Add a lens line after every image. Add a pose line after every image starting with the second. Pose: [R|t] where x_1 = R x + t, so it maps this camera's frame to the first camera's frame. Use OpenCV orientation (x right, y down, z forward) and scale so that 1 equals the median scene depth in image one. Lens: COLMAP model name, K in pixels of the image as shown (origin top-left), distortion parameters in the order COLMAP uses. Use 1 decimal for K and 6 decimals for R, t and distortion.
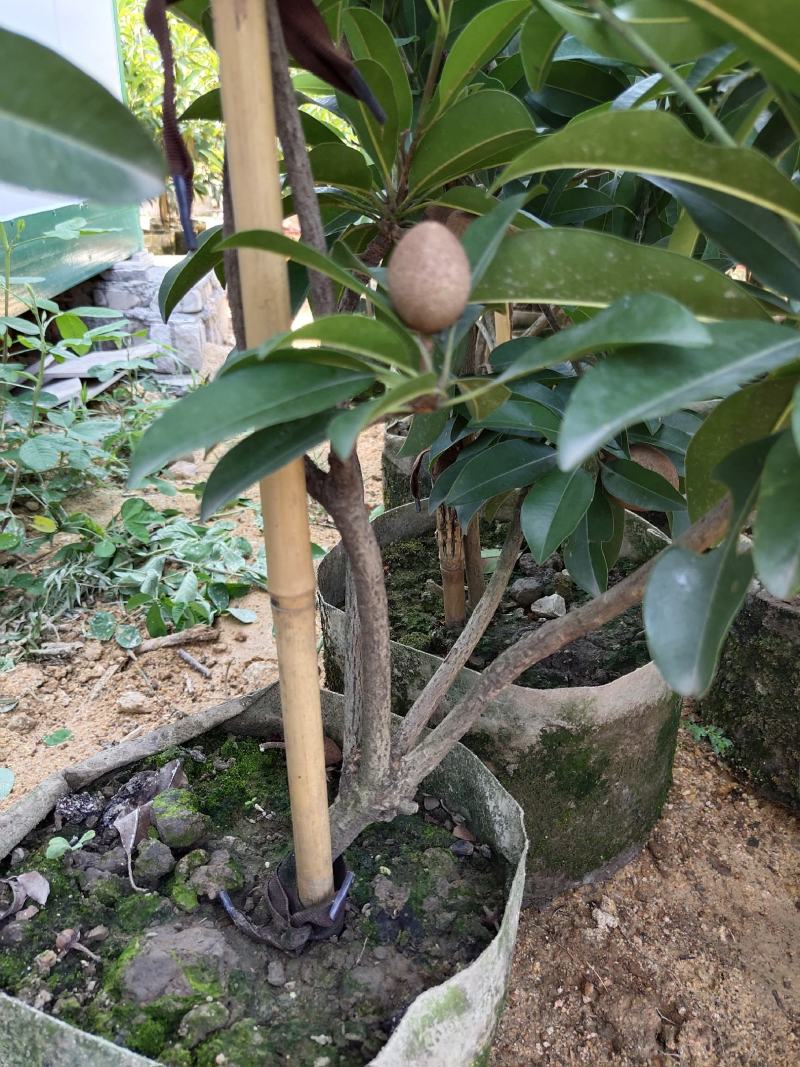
lens RADIAL K [[831.3, 0, 400.0], [0, 831.3, 533.5], [0, 0, 1]] dist [-0.002654, -0.019079]
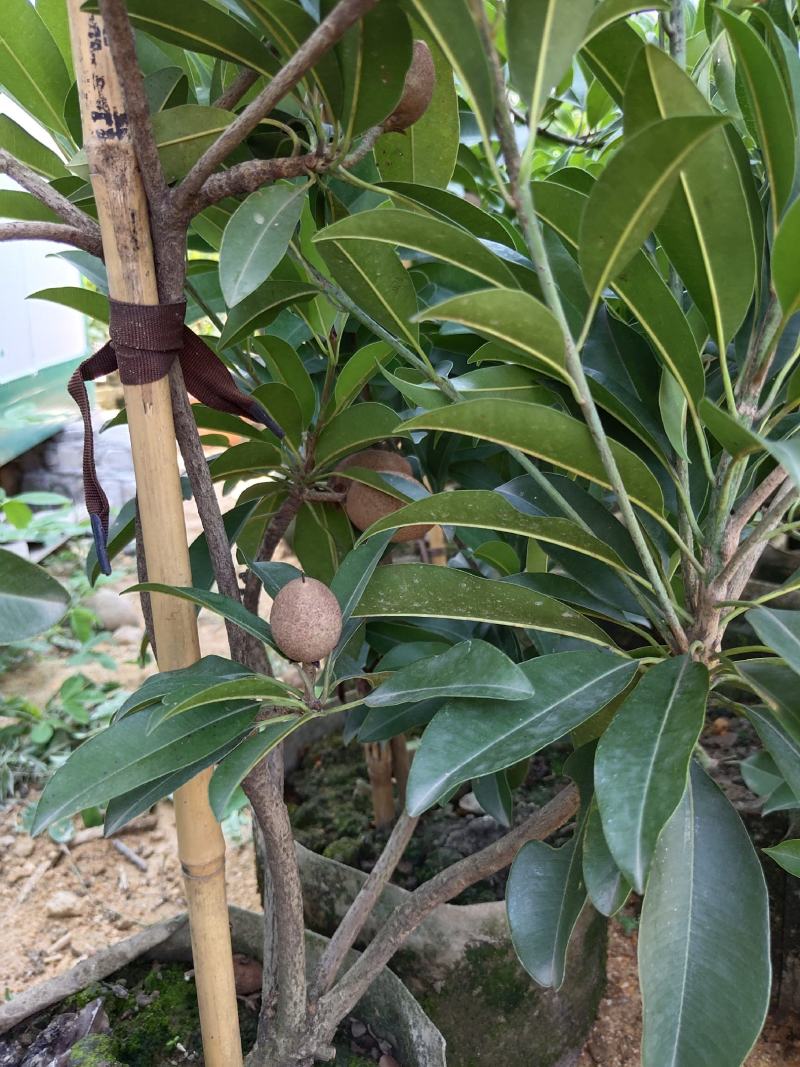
lens RADIAL K [[831.3, 0, 400.0], [0, 831.3, 533.5], [0, 0, 1]] dist [-0.002654, -0.019079]
pose [[0.998155, -0.021085, 0.056941, 0.041848], [0.030097, 0.986270, -0.162374, -0.094259], [-0.052736, 0.163788, 0.985085, -0.073155]]
